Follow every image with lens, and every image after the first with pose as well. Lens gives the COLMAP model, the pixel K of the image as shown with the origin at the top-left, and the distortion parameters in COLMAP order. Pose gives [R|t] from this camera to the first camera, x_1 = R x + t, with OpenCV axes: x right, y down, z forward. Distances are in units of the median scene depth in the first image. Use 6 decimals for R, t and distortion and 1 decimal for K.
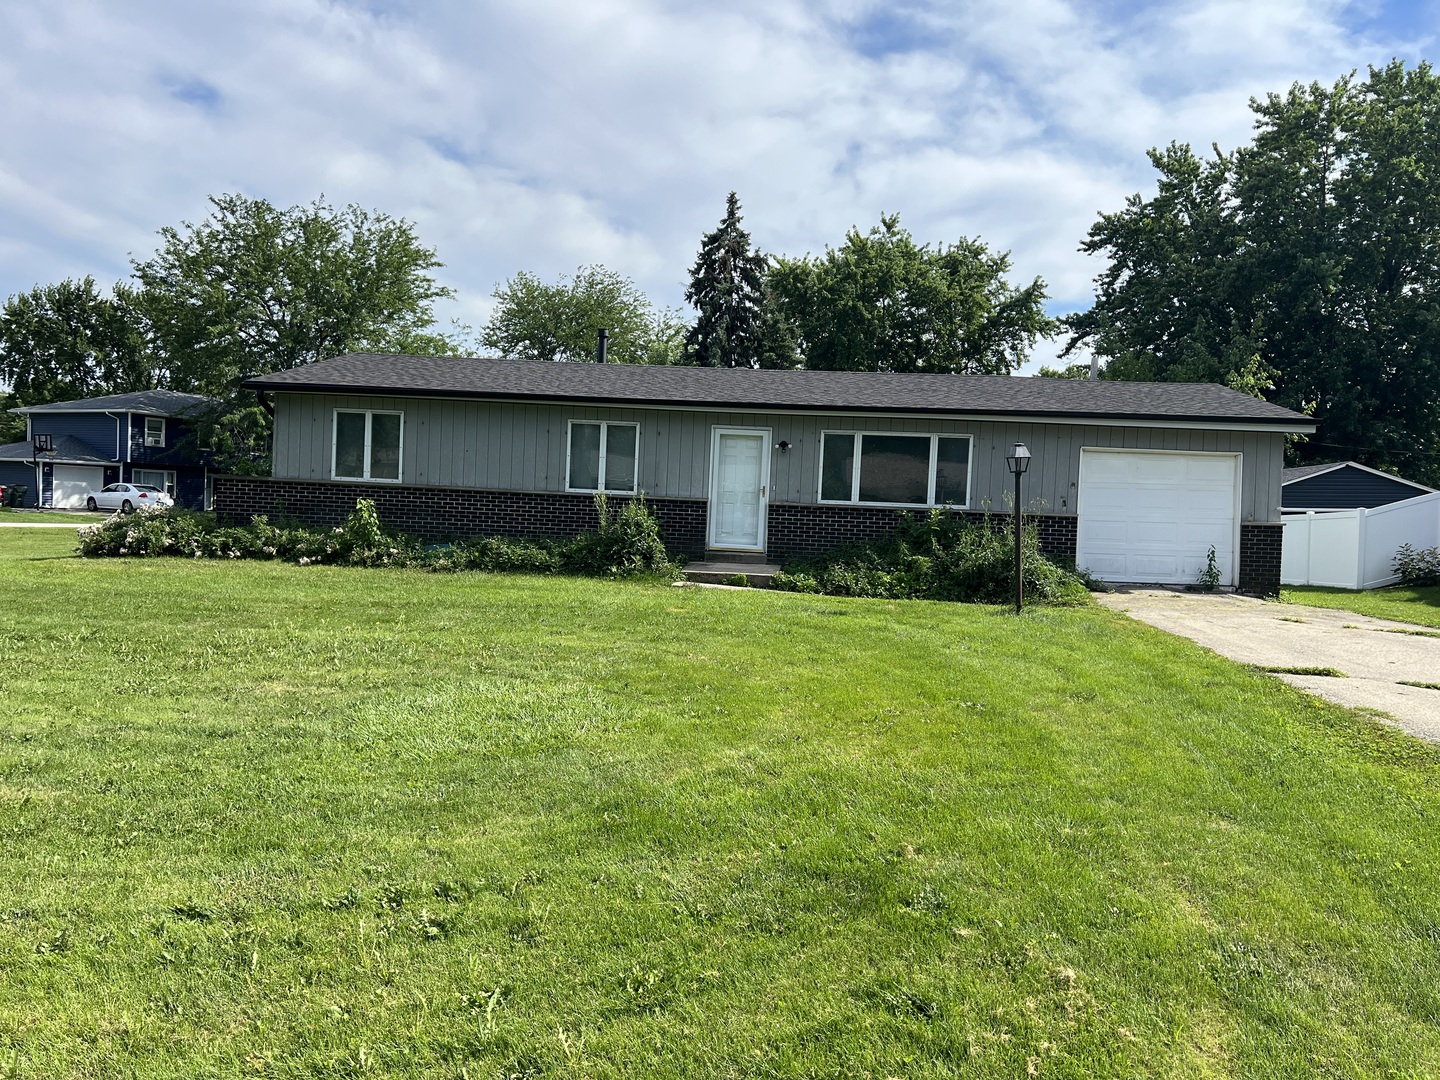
lens RADIAL K [[1091.4, 0, 724.5], [0, 1091.4, 548.0], [0, 0, 1]] dist [0.067816, -0.078041]
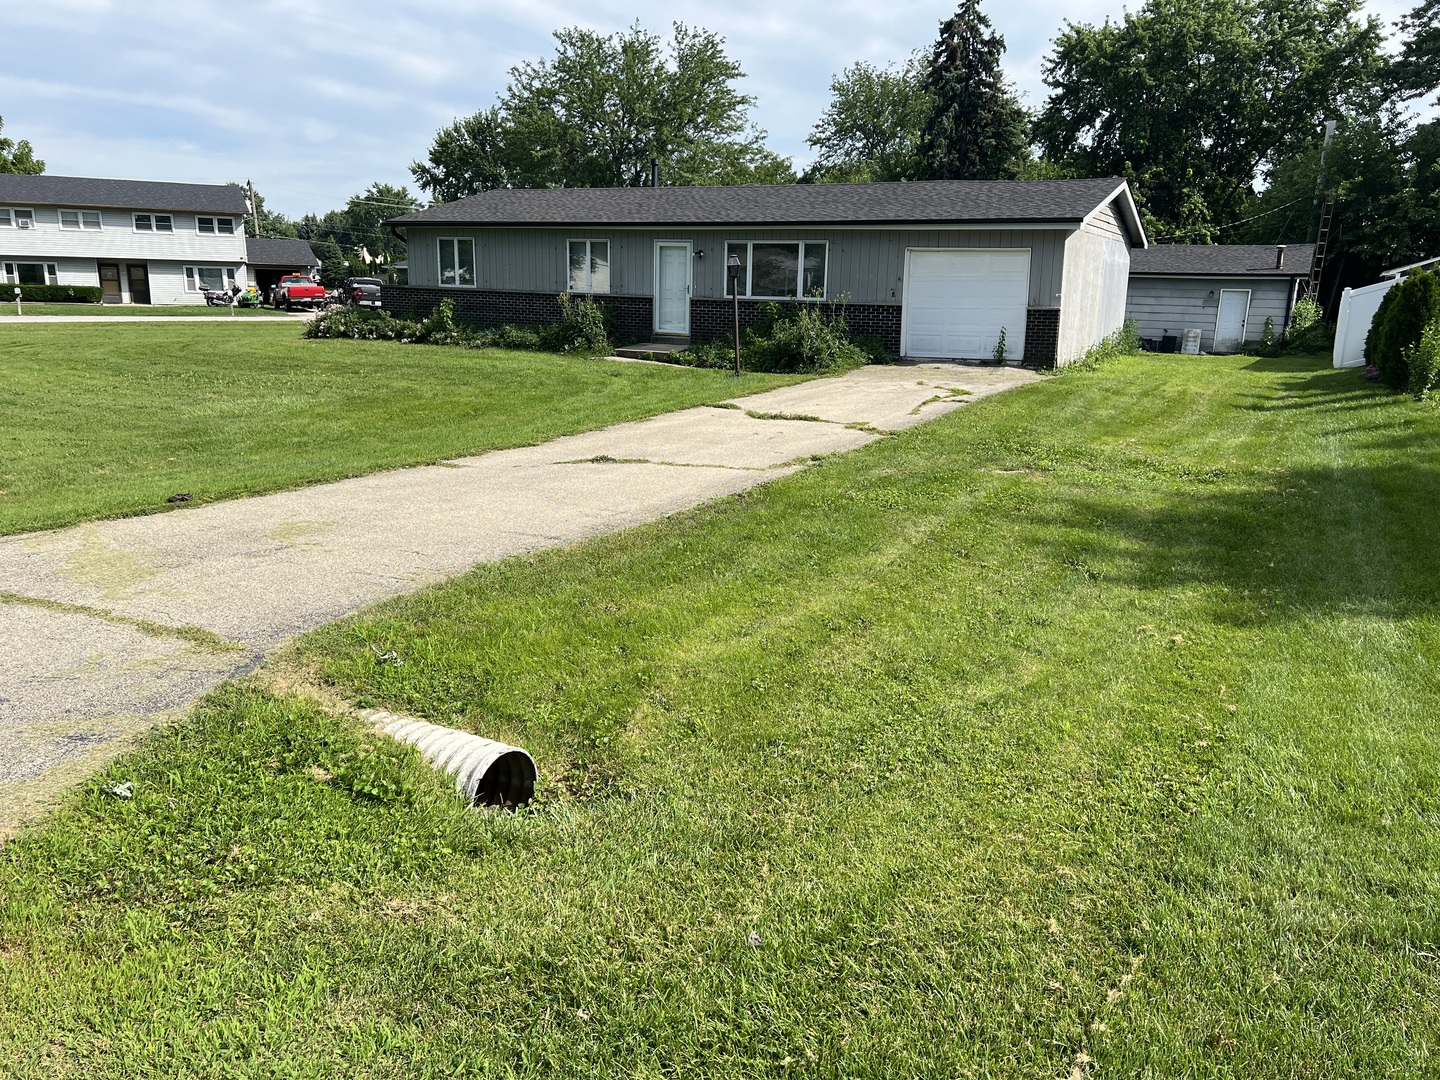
lens RADIAL K [[1091.4, 0, 724.5], [0, 1091.4, 548.0], [0, 0, 1]] dist [0.067816, -0.078041]
pose [[0.916058, 0.072517, -0.394435, 0.635988], [0.003168, 0.982177, 0.187931, 0.008006], [0.401033, -0.173405, 0.899501, -0.258714]]
